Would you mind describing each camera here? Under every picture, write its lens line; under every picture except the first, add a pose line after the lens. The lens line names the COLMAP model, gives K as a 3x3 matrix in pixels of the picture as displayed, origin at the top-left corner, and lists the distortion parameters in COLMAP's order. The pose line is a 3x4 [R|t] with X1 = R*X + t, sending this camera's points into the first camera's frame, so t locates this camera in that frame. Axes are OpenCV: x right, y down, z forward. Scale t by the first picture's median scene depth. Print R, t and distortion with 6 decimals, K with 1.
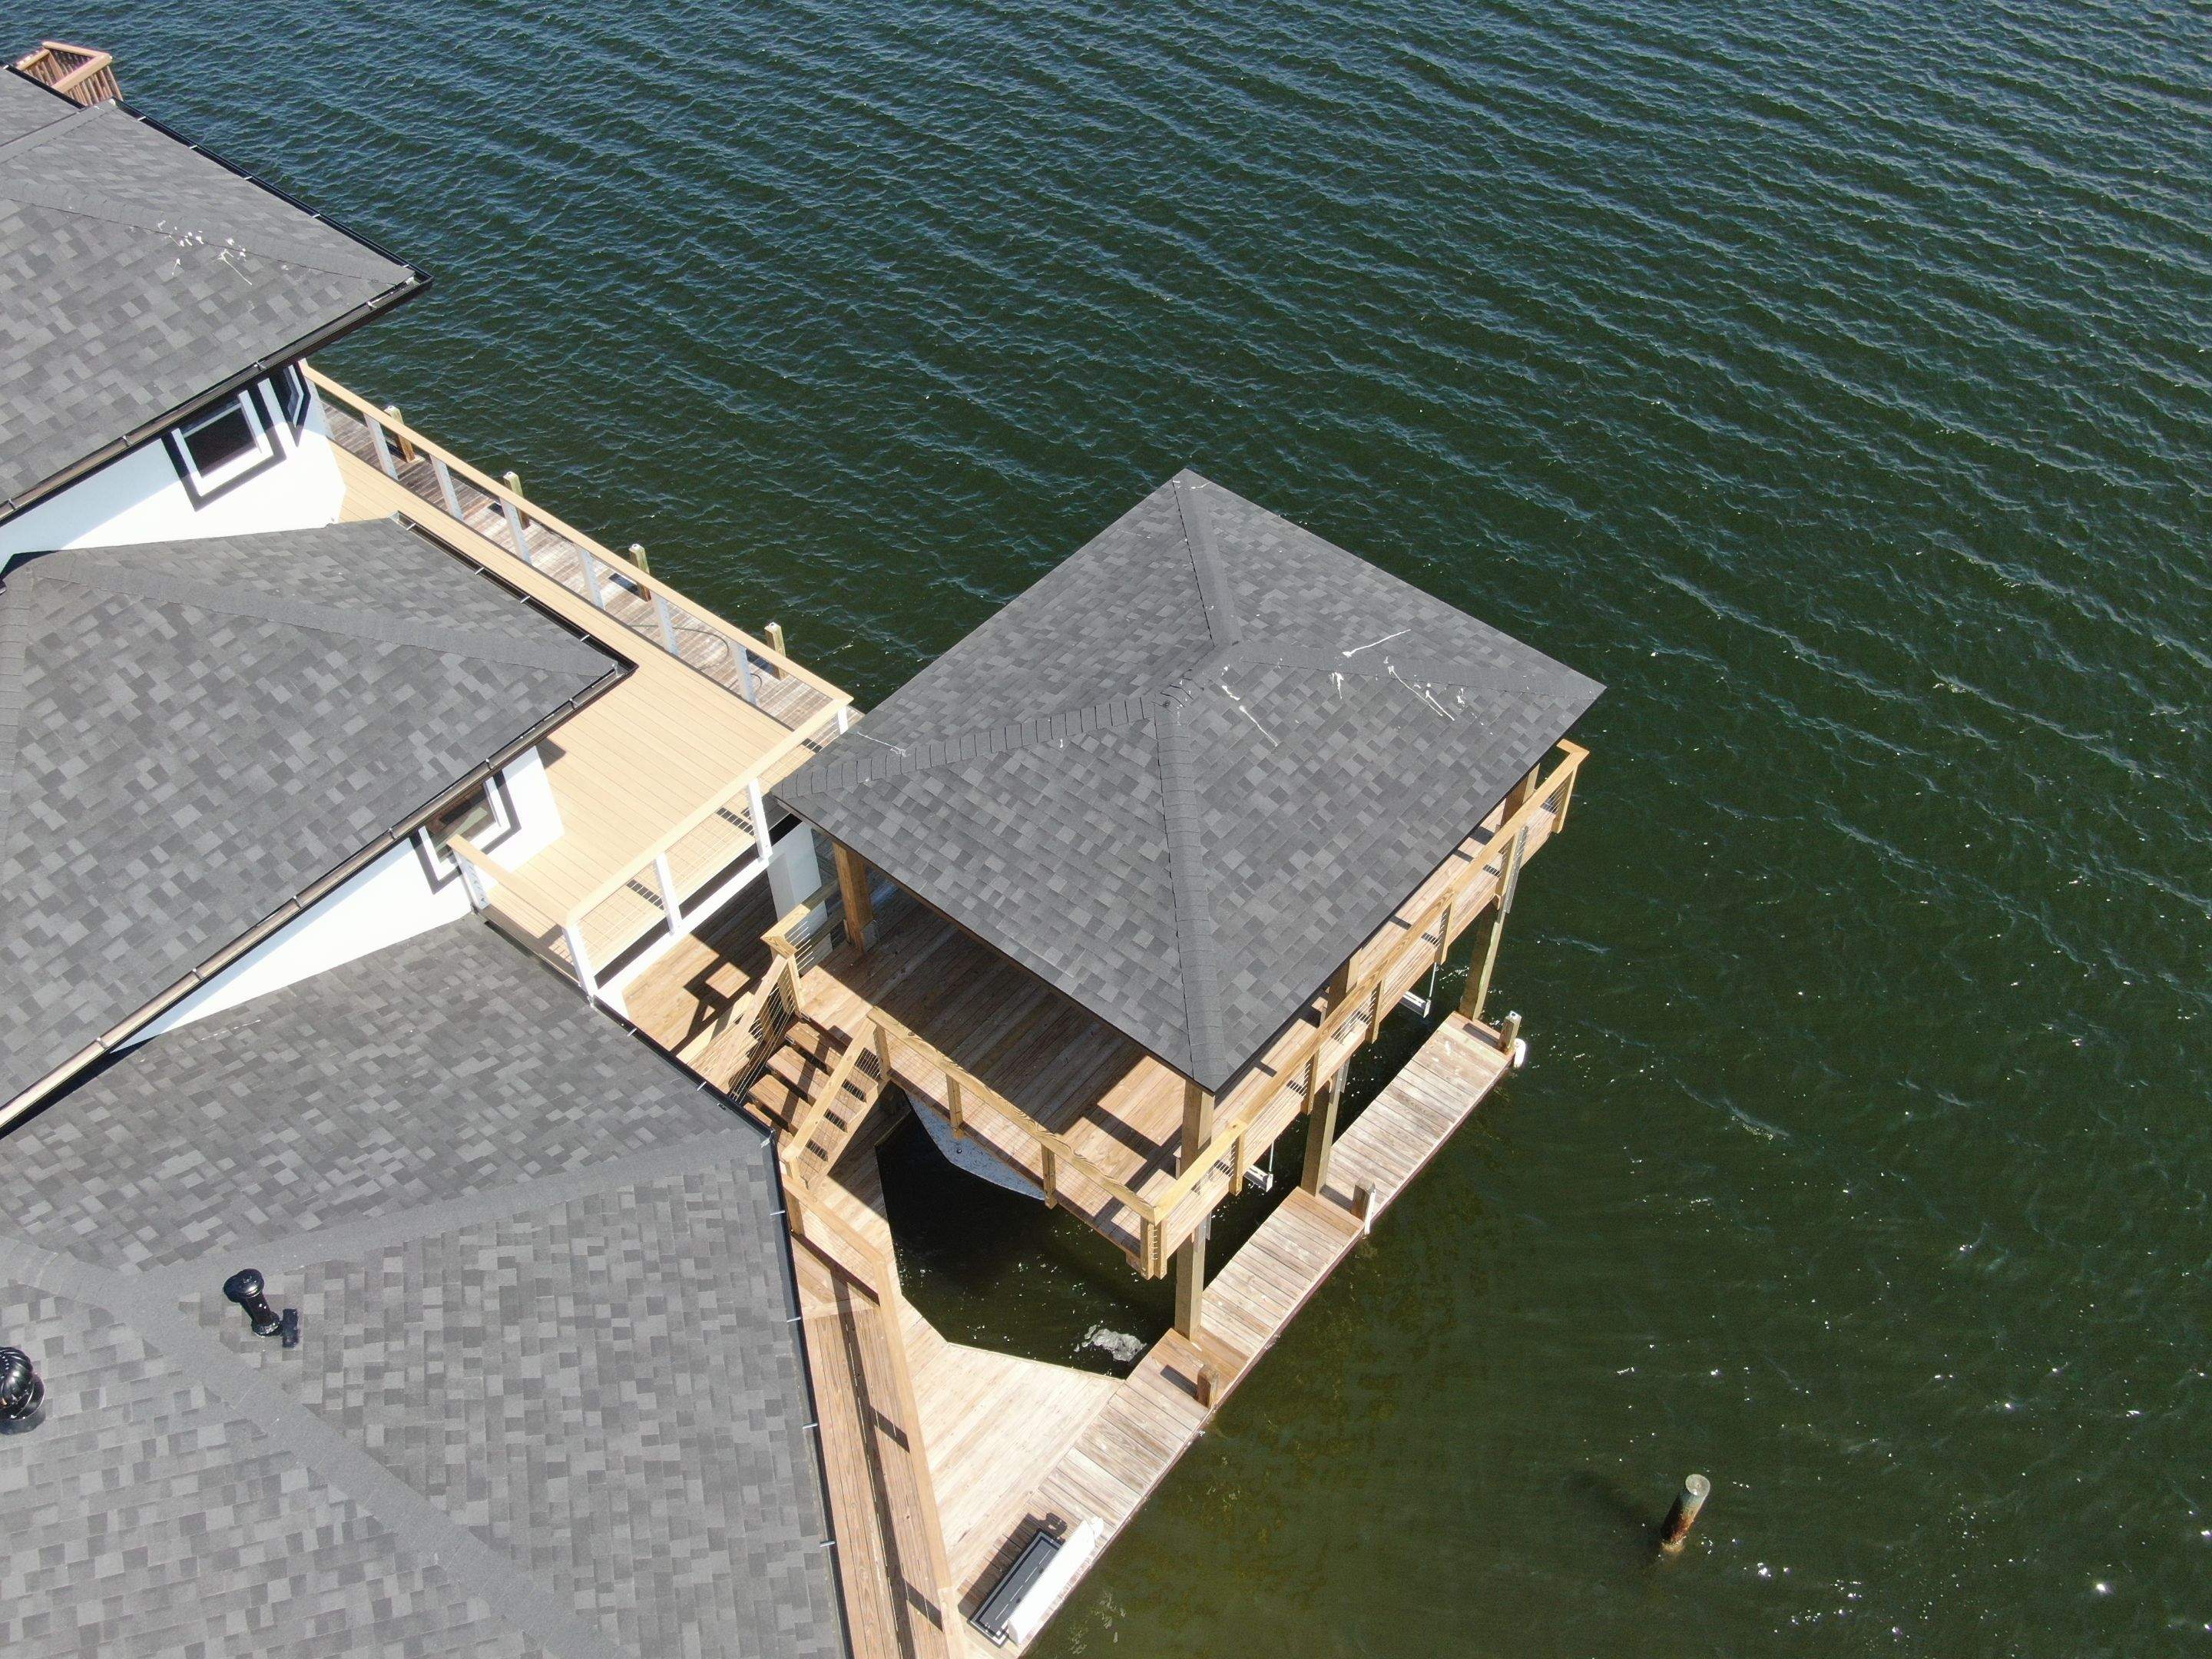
lens RADIAL K [[2014.3, 0, 1128.0], [0, 2014.3, 795.1], [0, 0, 1]] dist [-0.008567, 0.000000]
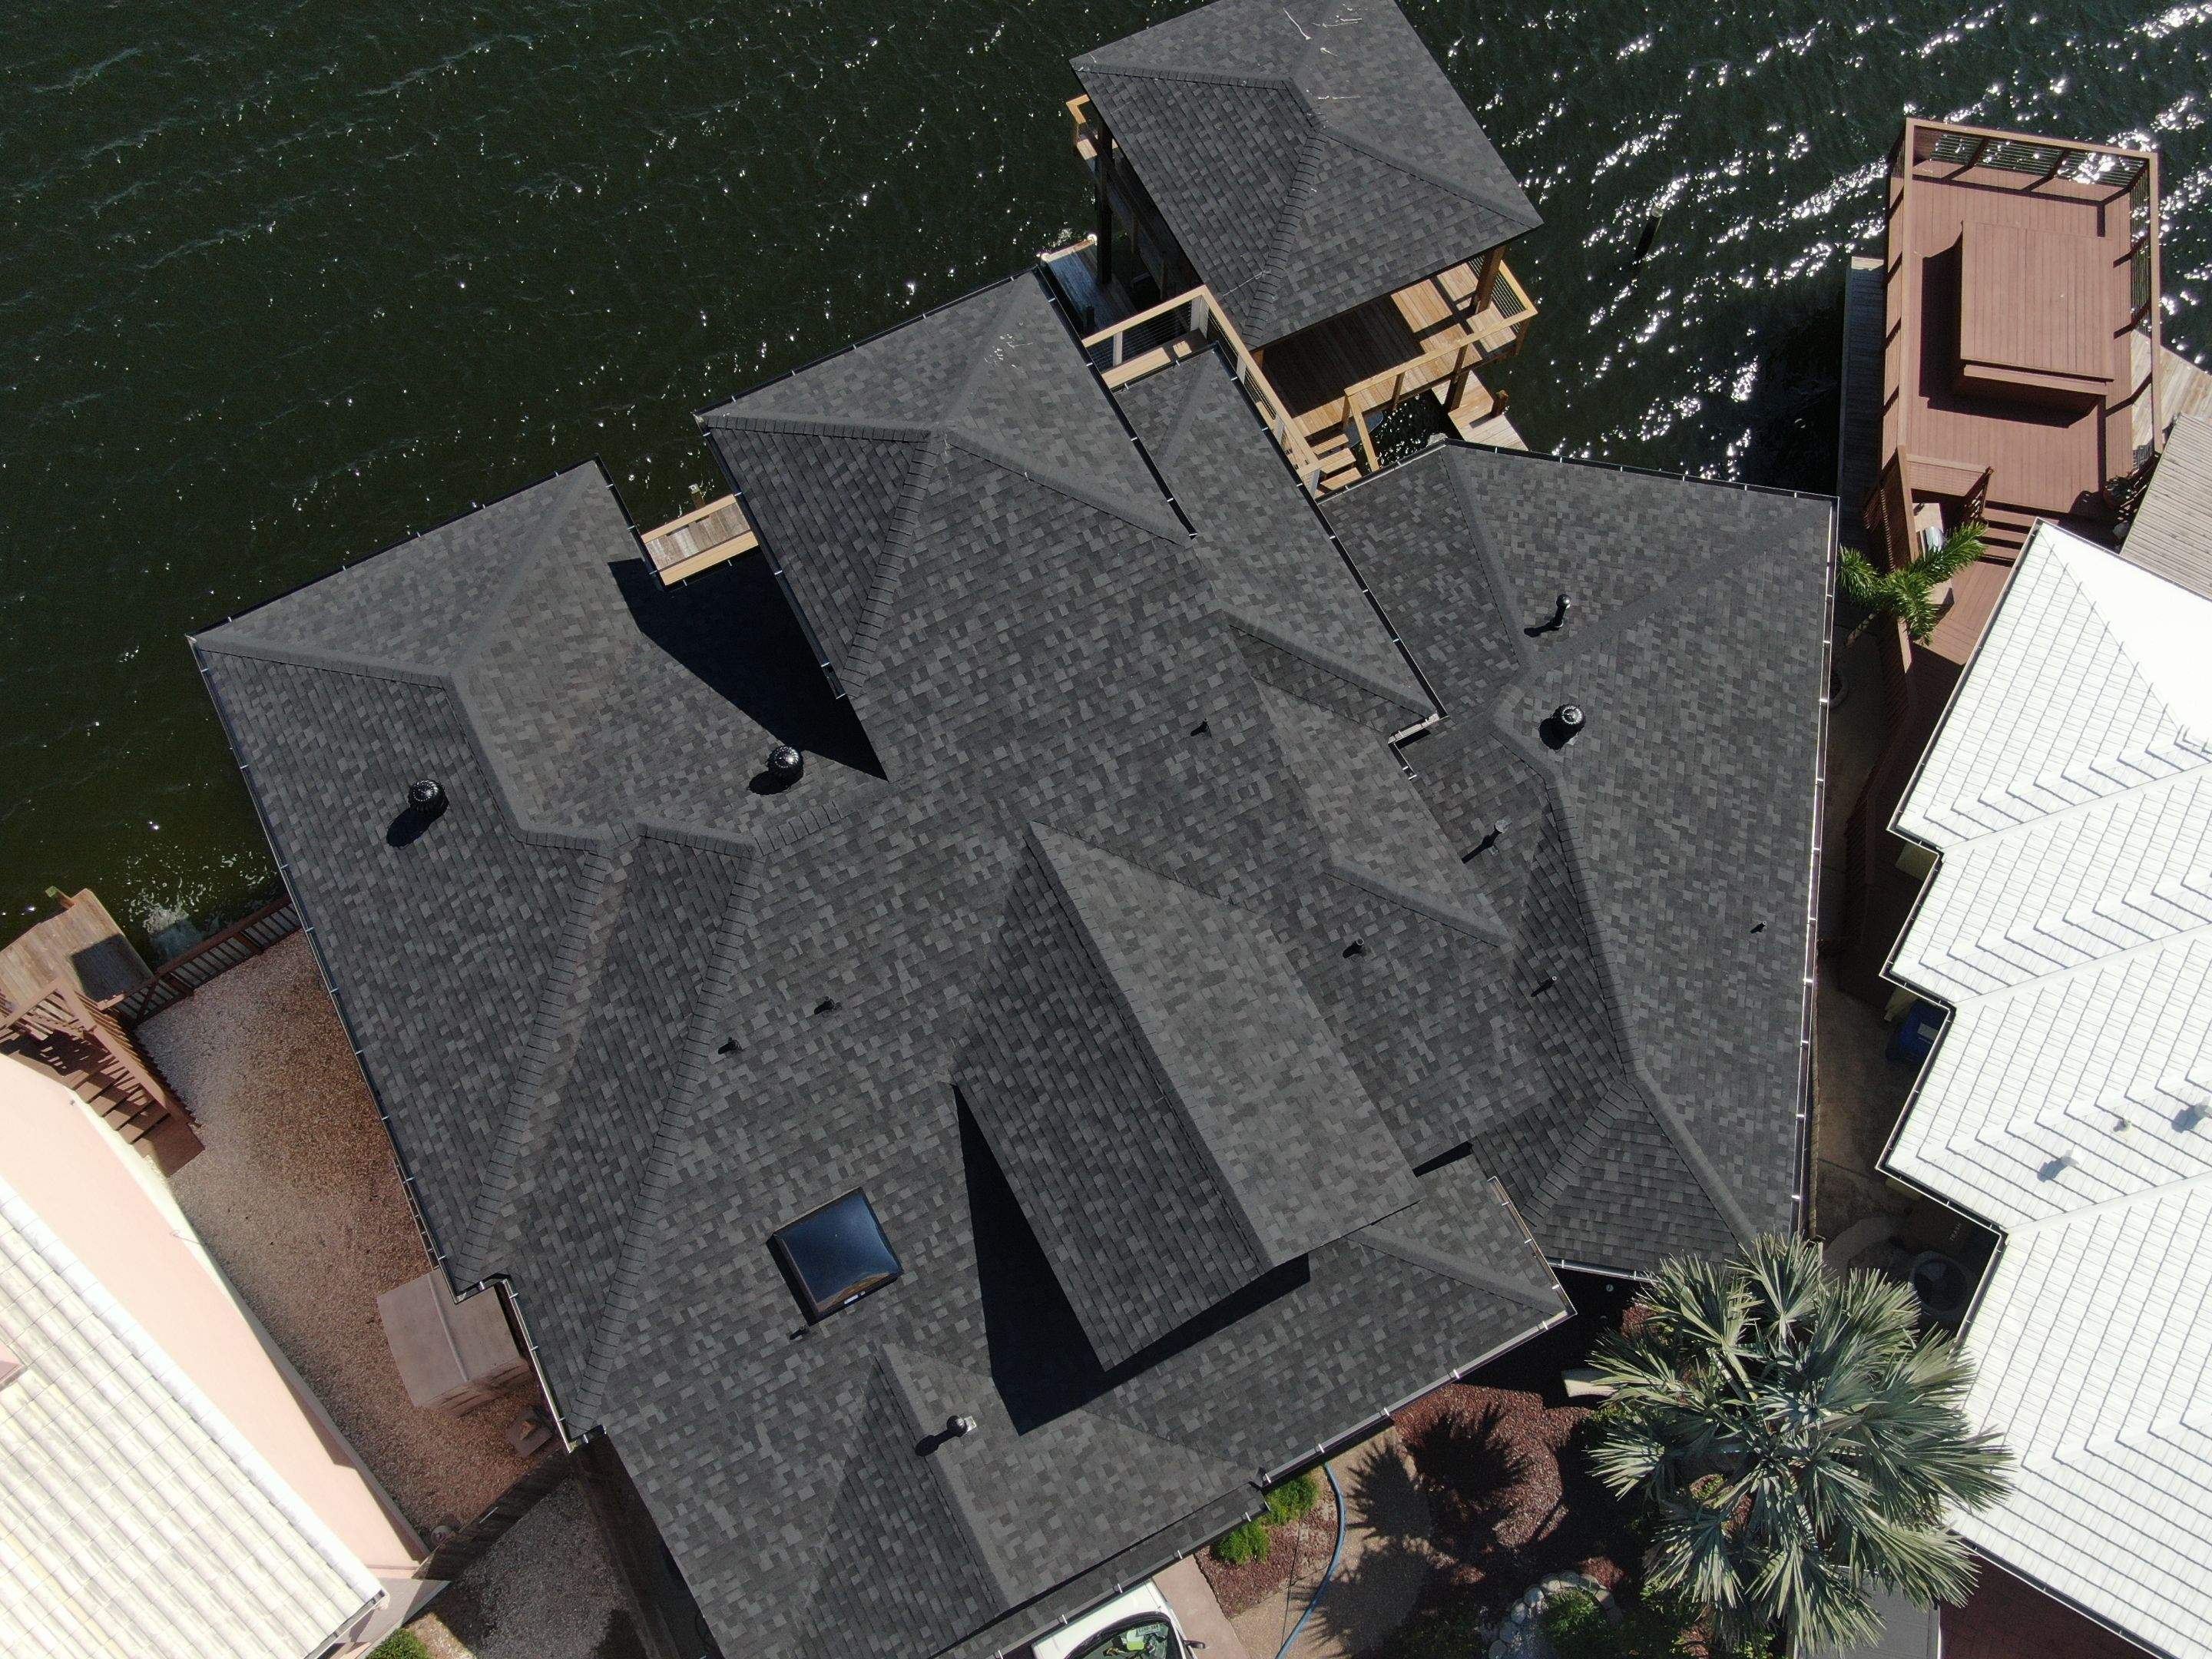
lens RADIAL K [[2014.3, 0, 1103.2], [0, 2014.3, 828.0], [0, 0, 1]] dist [-0.008567, 0.000000]
pose [[0.404879, -0.854502, 0.325422, -1.281364], [0.686345, 0.519165, 0.509311, -0.840944], [-0.604155, 0.017143, 0.796682, -0.253843]]
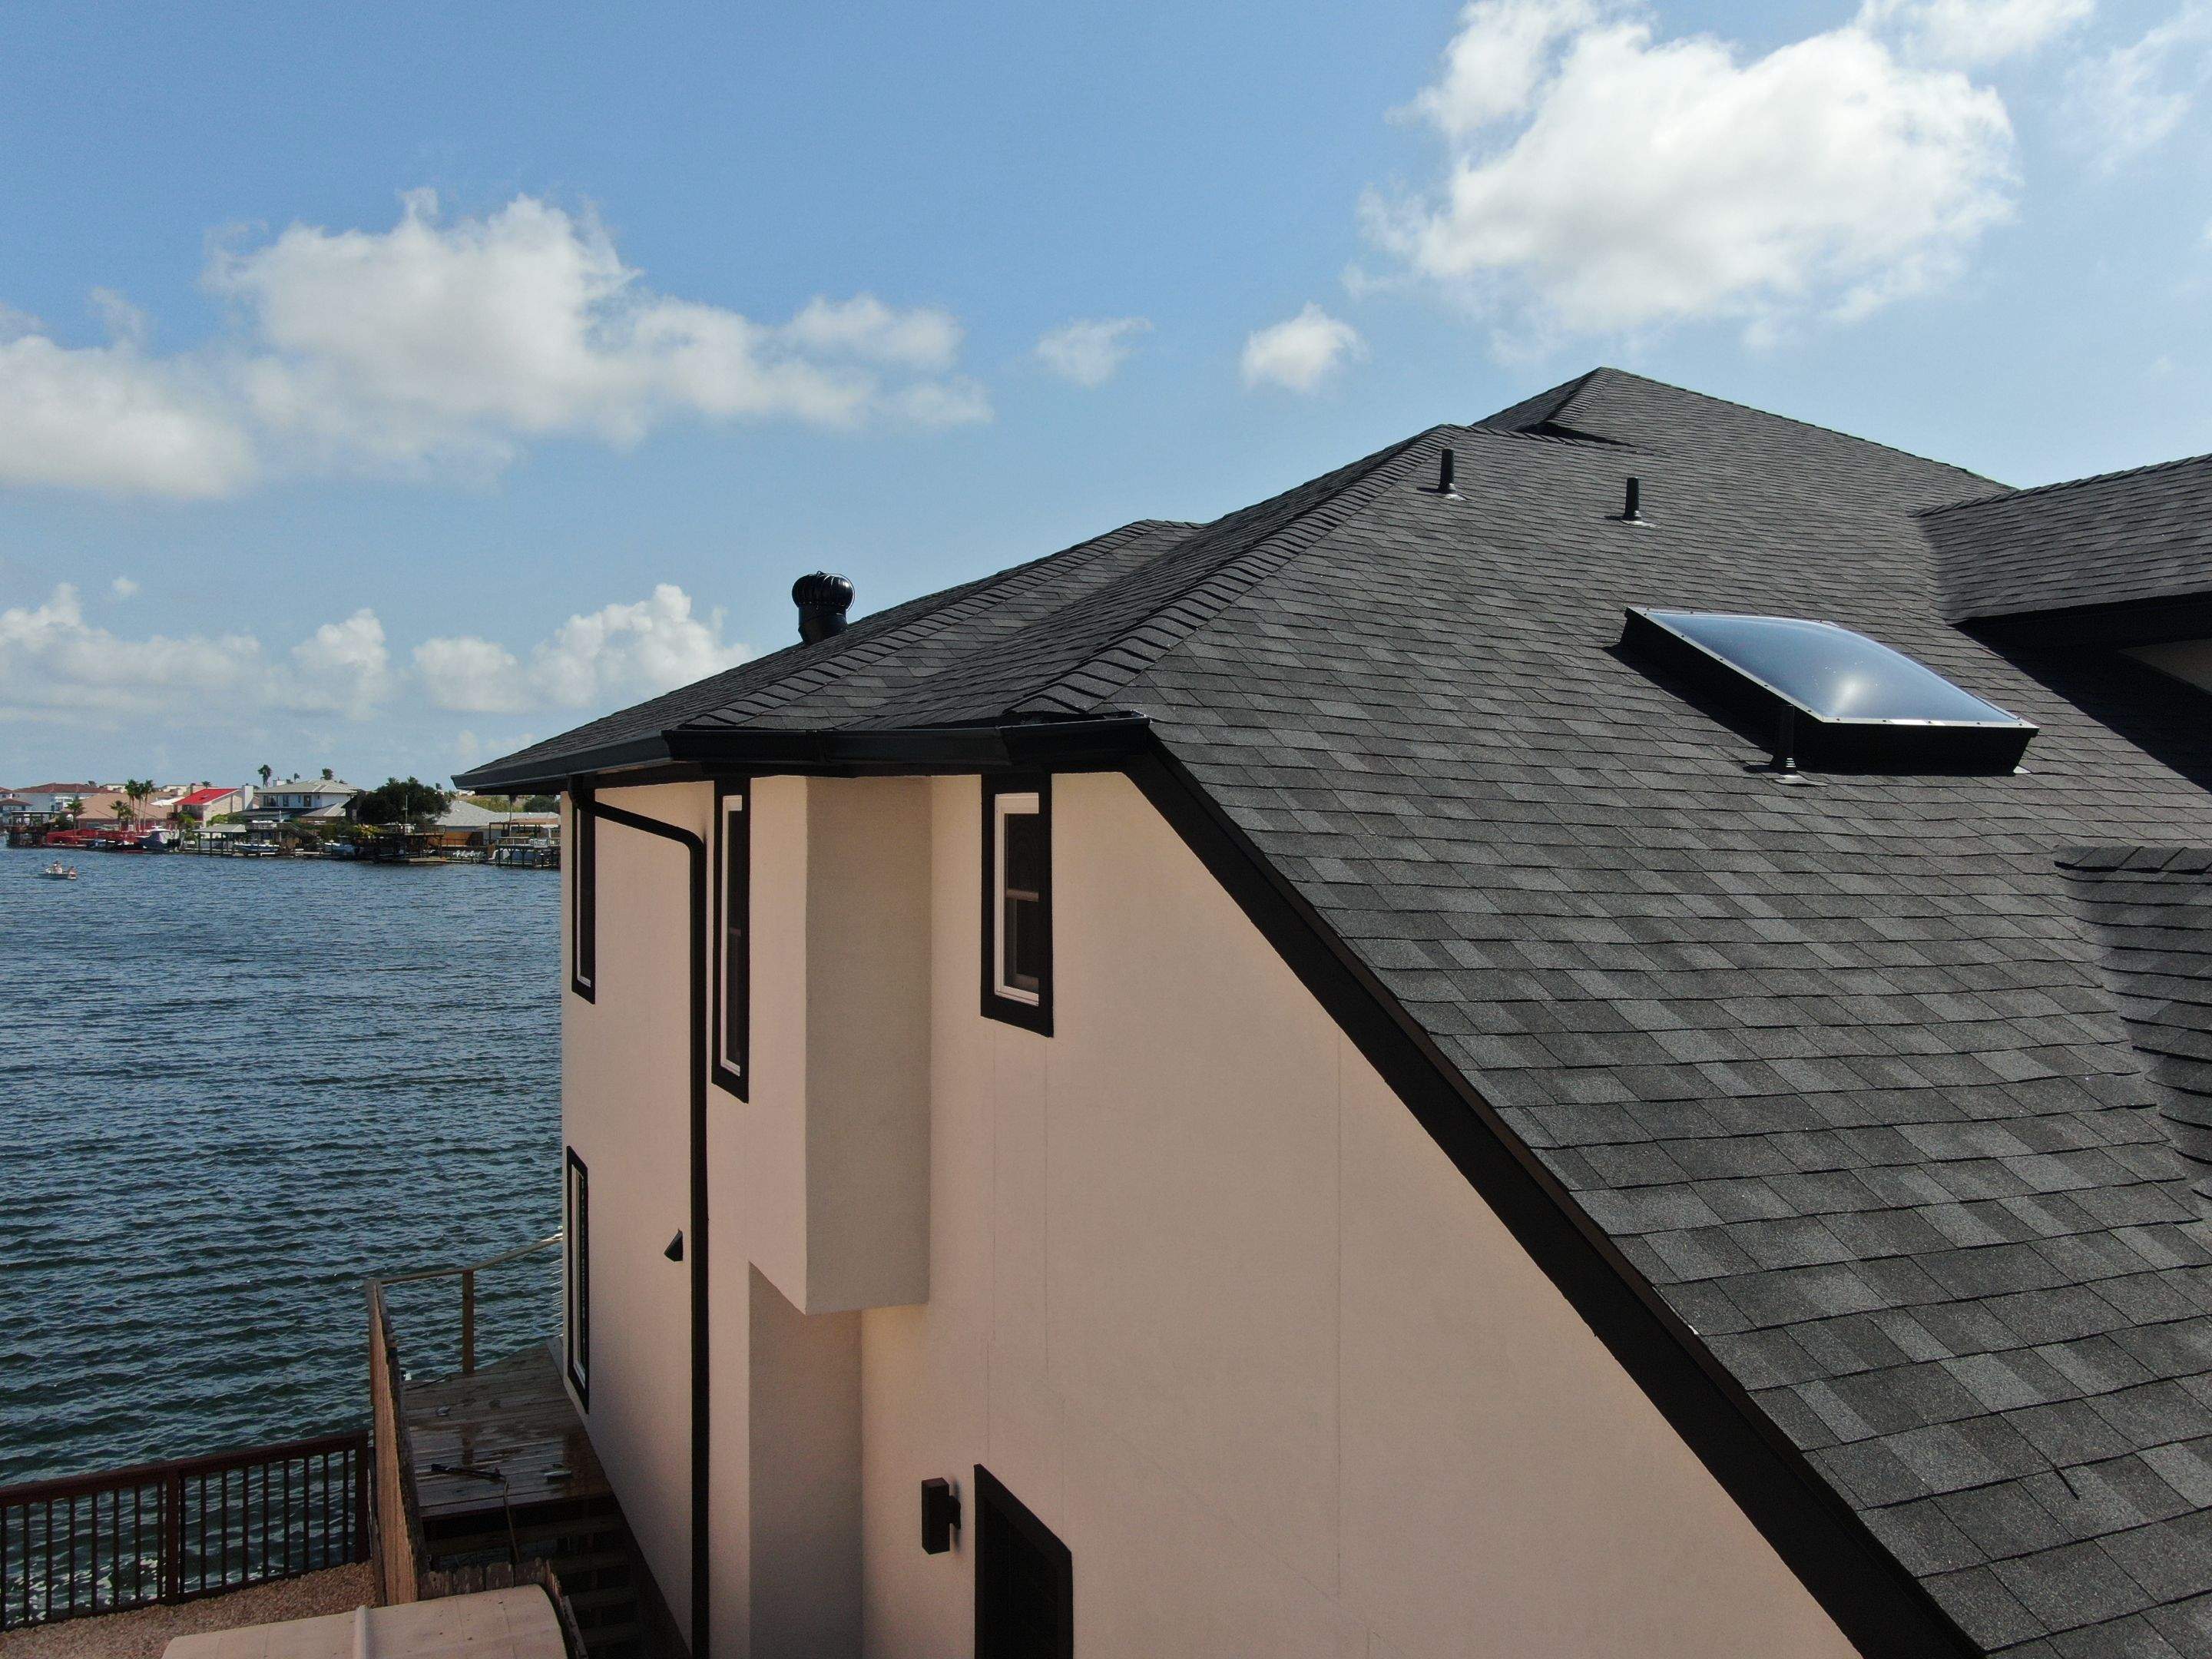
lens RADIAL K [[1775.0, 0, 1105.3], [0, 1775.0, 822.3], [0, 0, 1]] dist [-0.015275, -0.004478]
pose [[0.454306, -0.006356, 0.890823, -1.627450], [0.666379, 0.666072, -0.335091, 0.009866], [-0.591223, 0.745860, 0.306836, 1.068562]]
